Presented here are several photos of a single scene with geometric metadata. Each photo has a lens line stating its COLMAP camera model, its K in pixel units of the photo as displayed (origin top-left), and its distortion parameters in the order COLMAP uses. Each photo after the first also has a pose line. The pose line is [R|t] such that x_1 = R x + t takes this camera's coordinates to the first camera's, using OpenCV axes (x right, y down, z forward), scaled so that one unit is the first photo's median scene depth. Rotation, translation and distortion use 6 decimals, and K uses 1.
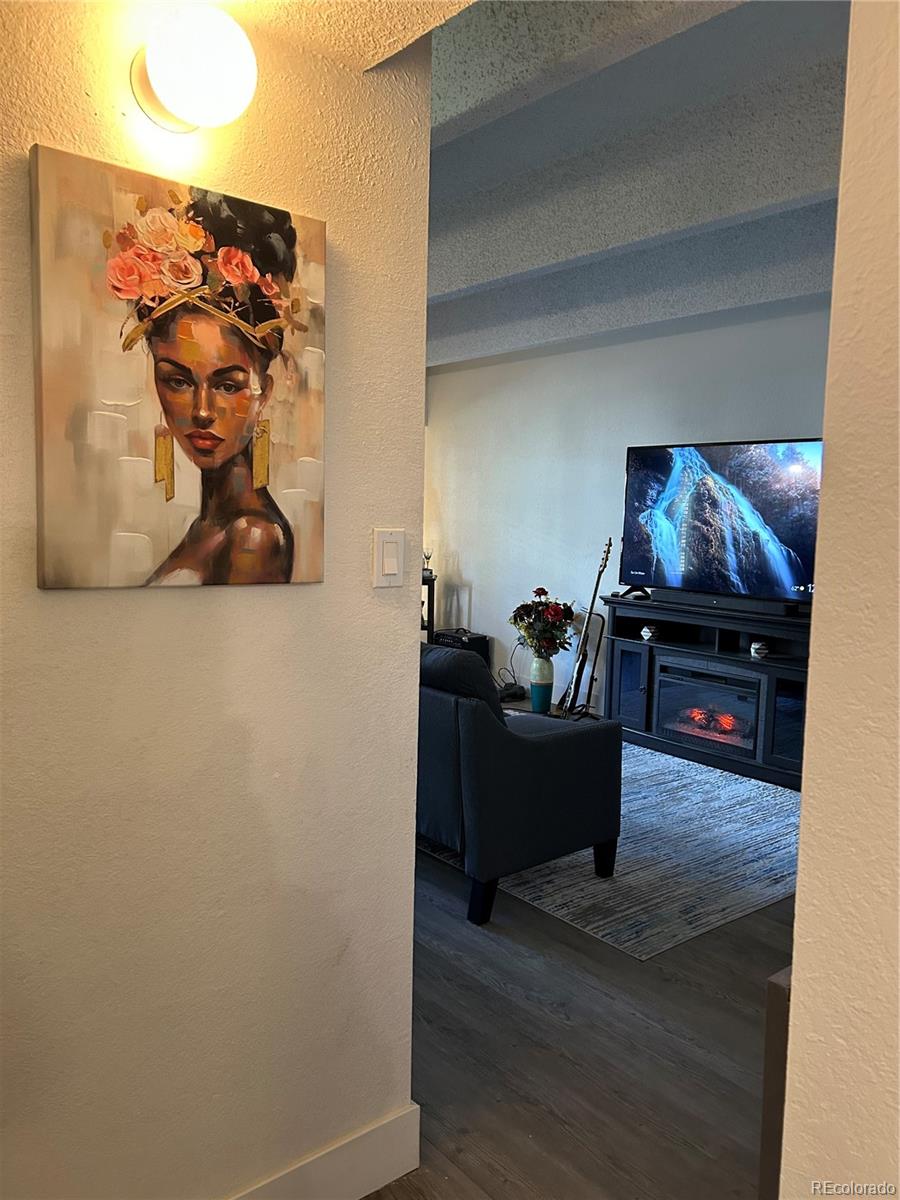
lens RADIAL K [[898.6, 0, 449.0], [0, 898.6, 603.8], [0, 0, 1]] dist [0.051715, -0.048441]
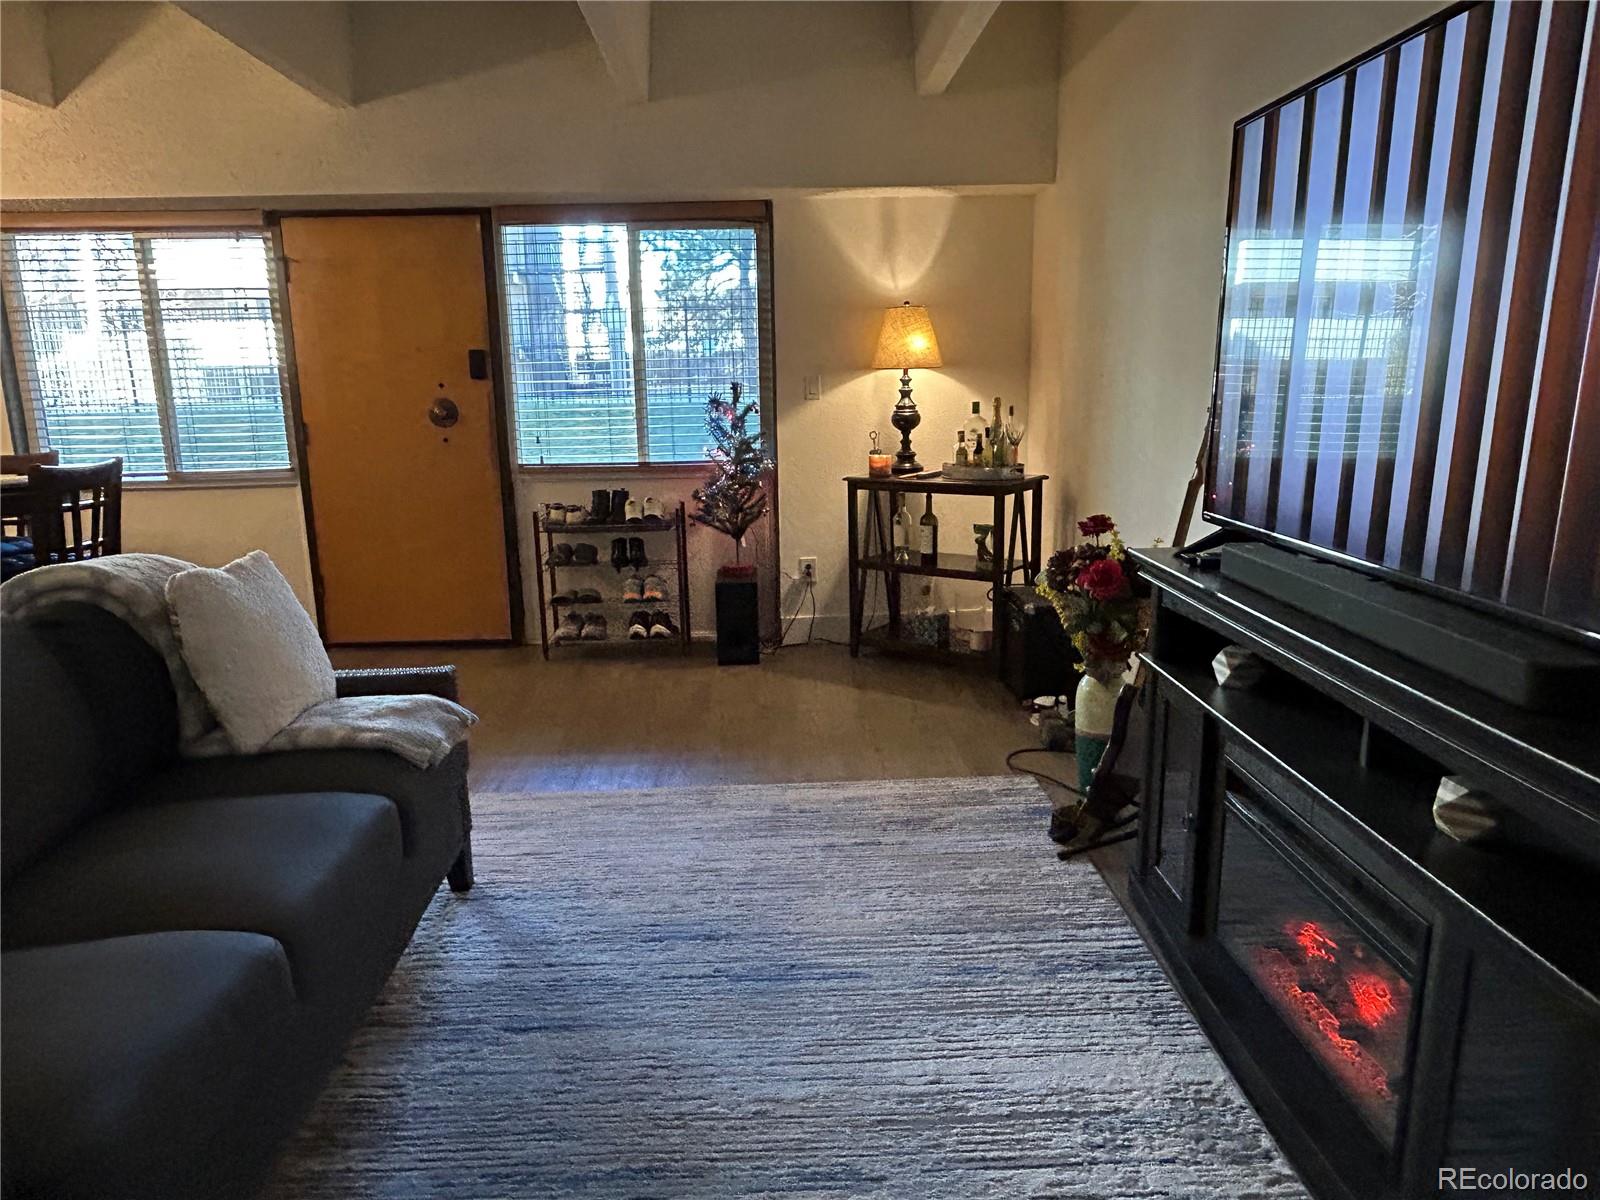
lens RADIAL K [[1036.2, 0, 802.1], [0, 1036.2, 609.1], [0, 0, 1]] dist [0.005260, -0.011922]
pose [[0.797818, 0.093064, -0.595672, 0.353877], [-0.025696, 0.992365, 0.120625, -0.036425], [0.602350, -0.080931, 0.794119, 0.632080]]
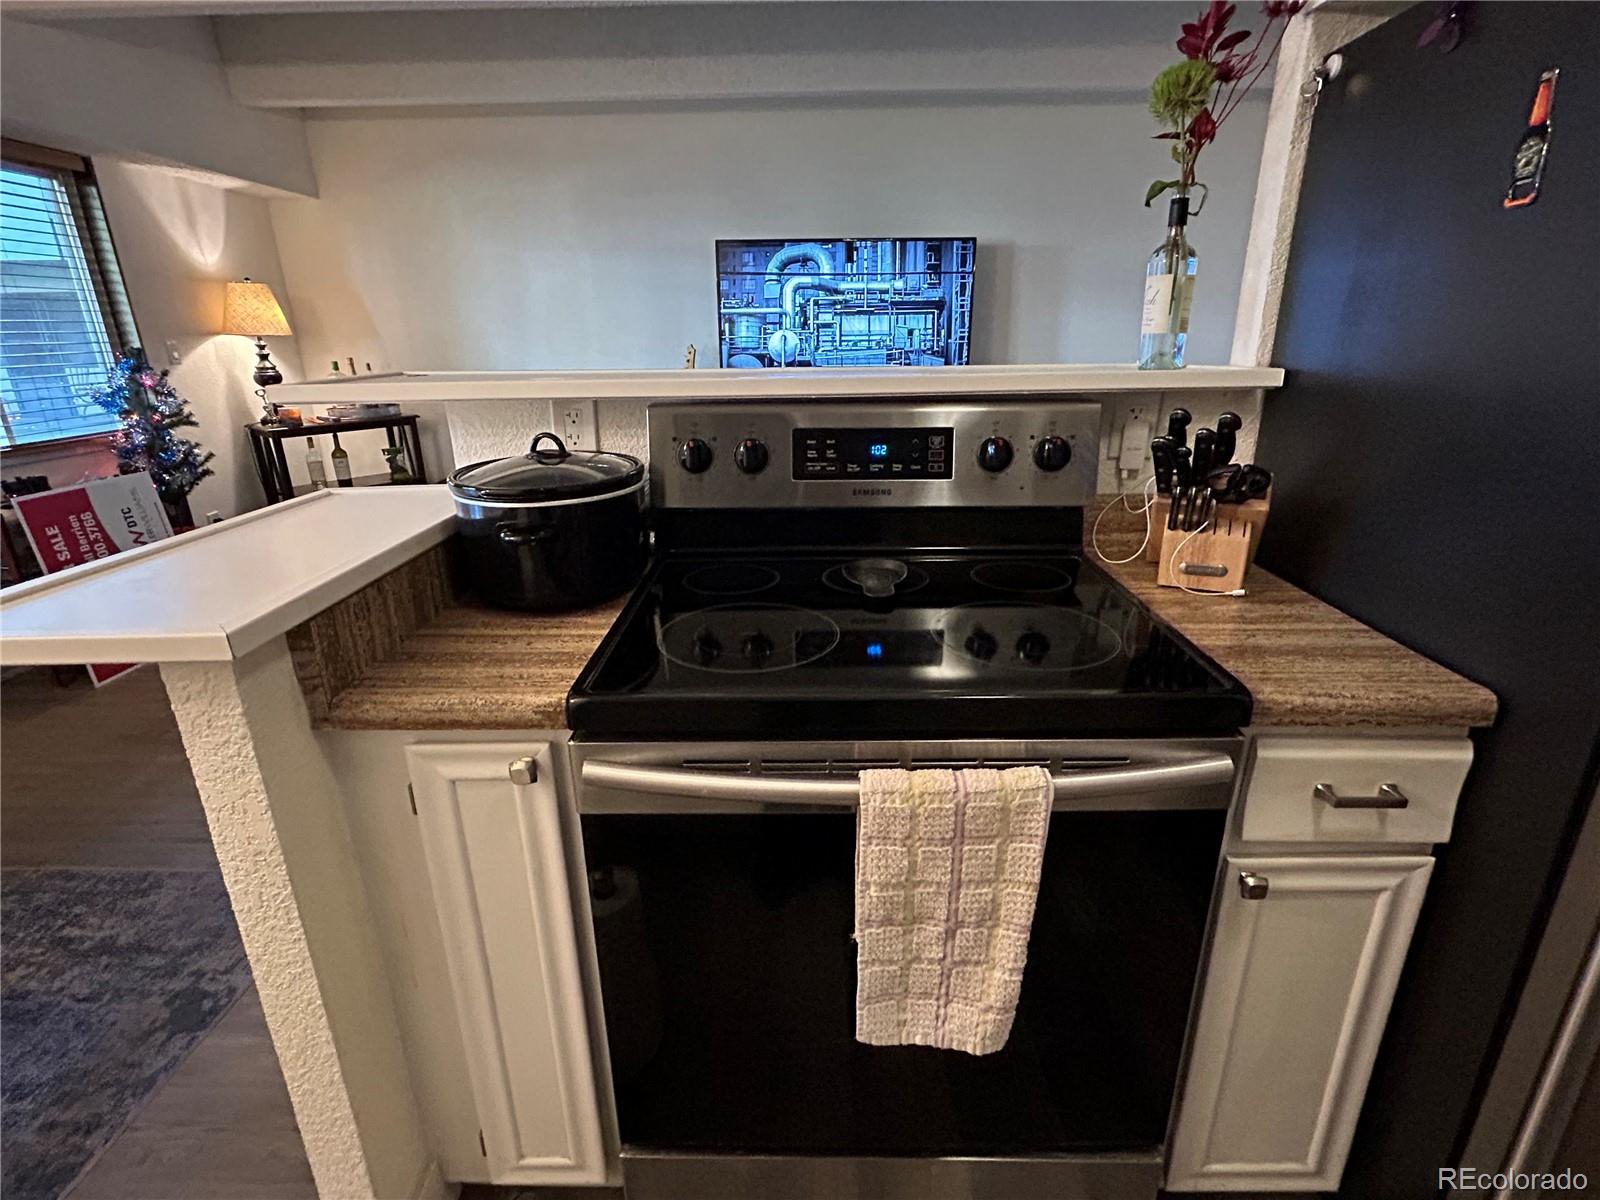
lens RADIAL K [[770.7, 0, 797.5], [0, 770.7, 603.3], [0, 0, 1]] dist [-0.005571, 0.000365]
pose [[0.641319, -0.283850, 0.712839, -0.461345], [0.105186, 0.952807, 0.284772, -0.040174], [-0.760030, -0.107650, 0.640910, 0.431999]]
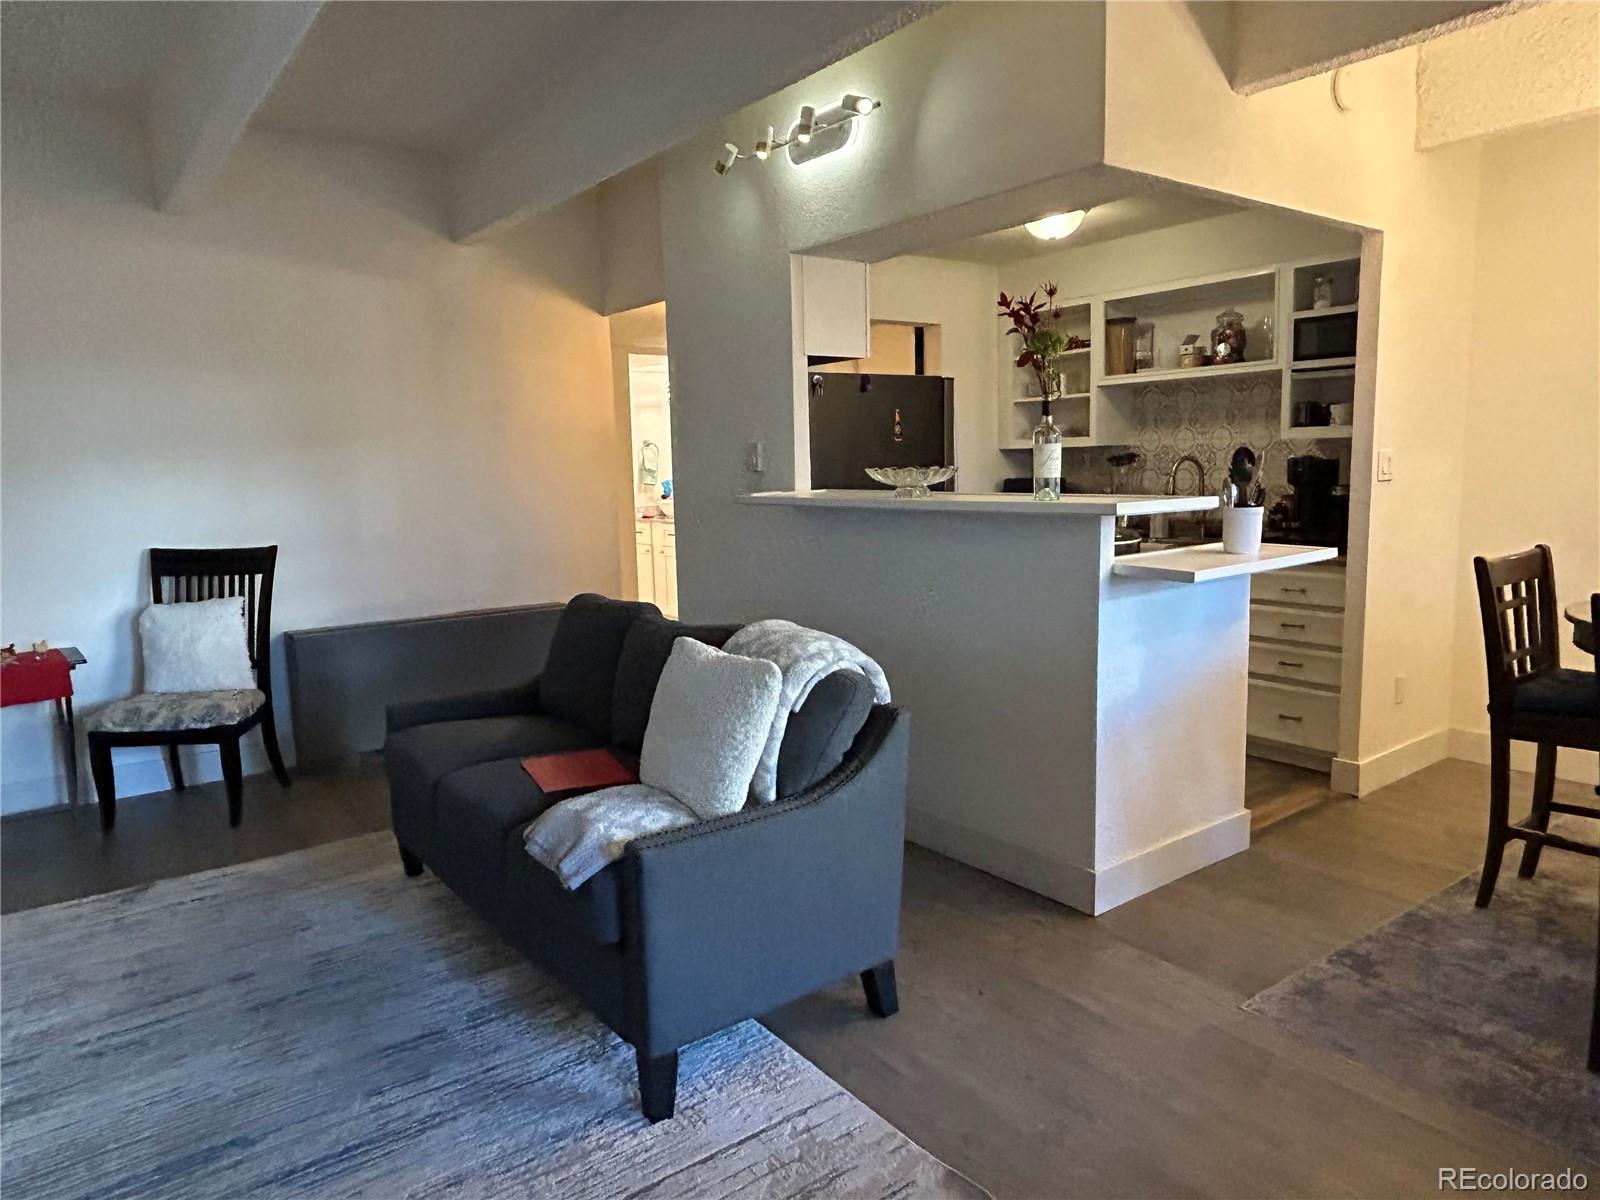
lens RADIAL K [[1036.2, 0, 804.1], [0, 1036.2, 597.9], [0, 0, 1]] dist [0.005260, -0.011922]
pose [[-0.999322, -0.003858, 0.036615, -0.167834], [0.004811, 0.972285, 0.233750, -0.134146], [-0.036502, 0.233768, -0.971607, 1.308251]]
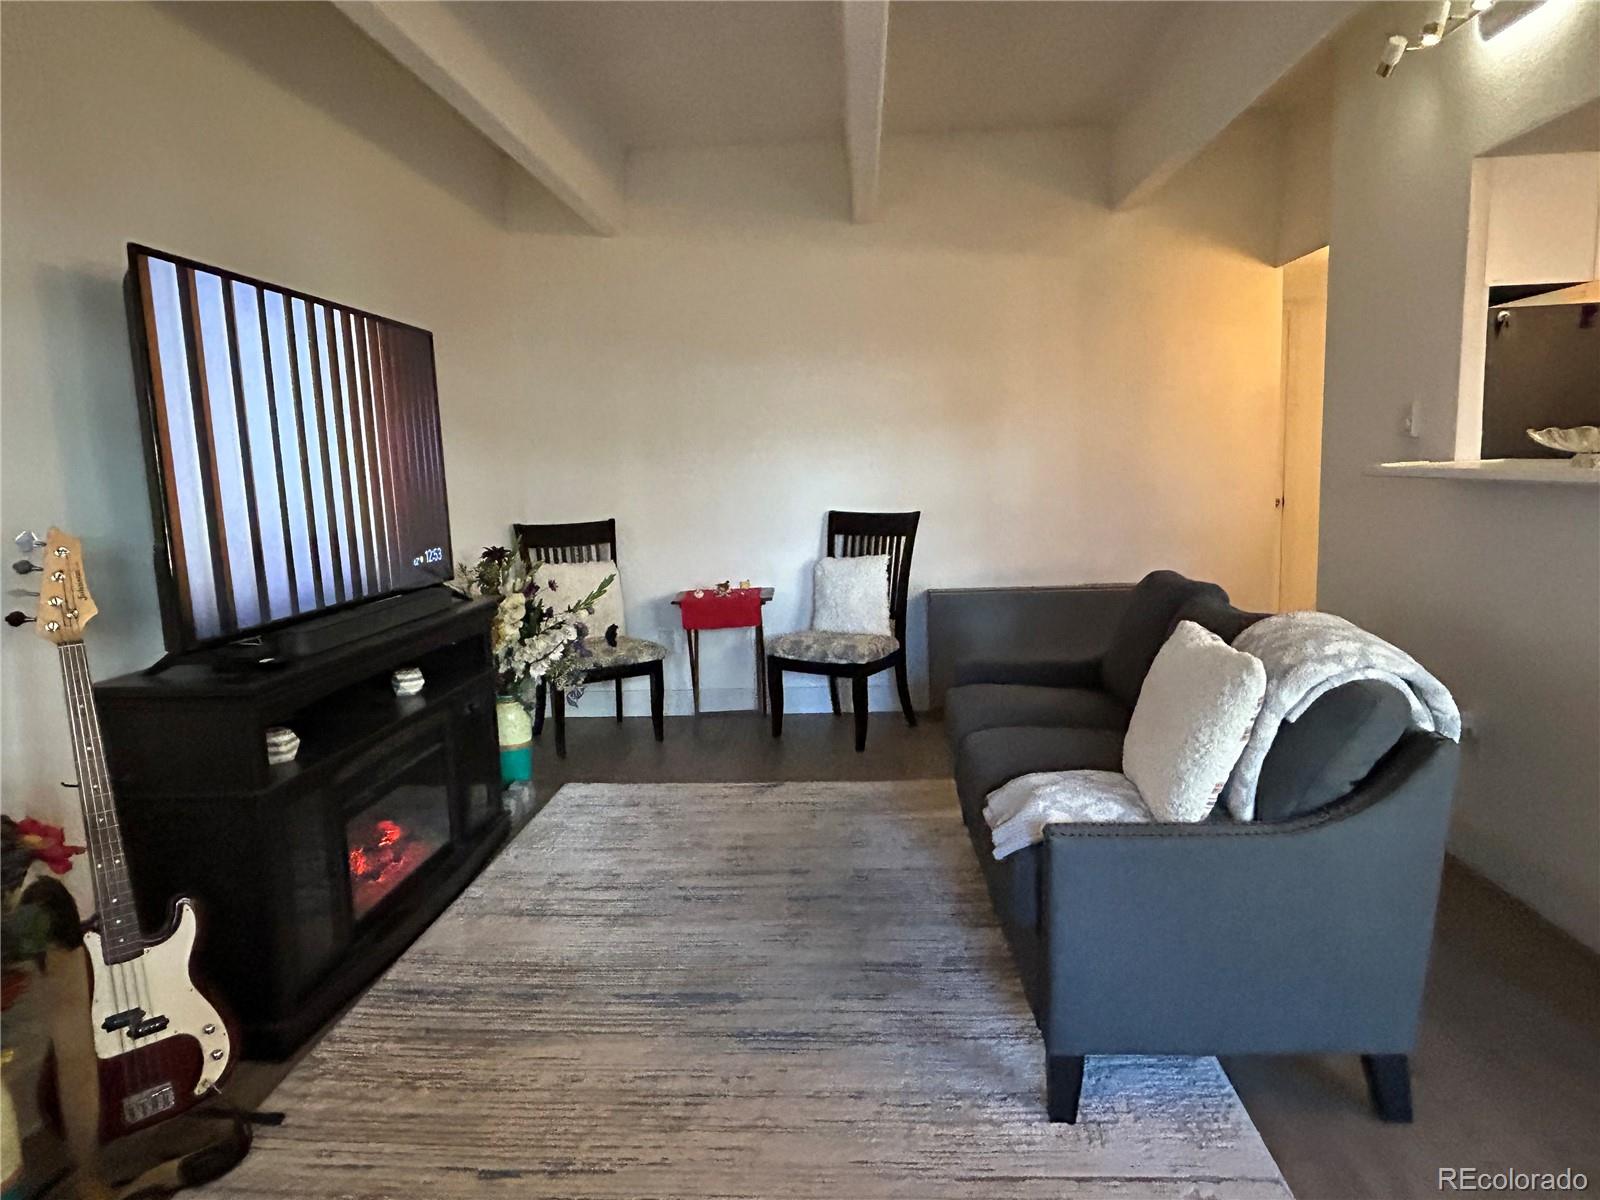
lens RADIAL K [[1036.2, 0, 793.7], [0, 1036.2, 609.9], [0, 0, 1]] dist [0.005260, -0.011922]
pose [[-0.734717, -0.094348, 0.671780, -0.270620], [0.087203, 0.968930, 0.231453, -0.121473], [-0.672745, 0.228634, -0.703662, 1.254376]]
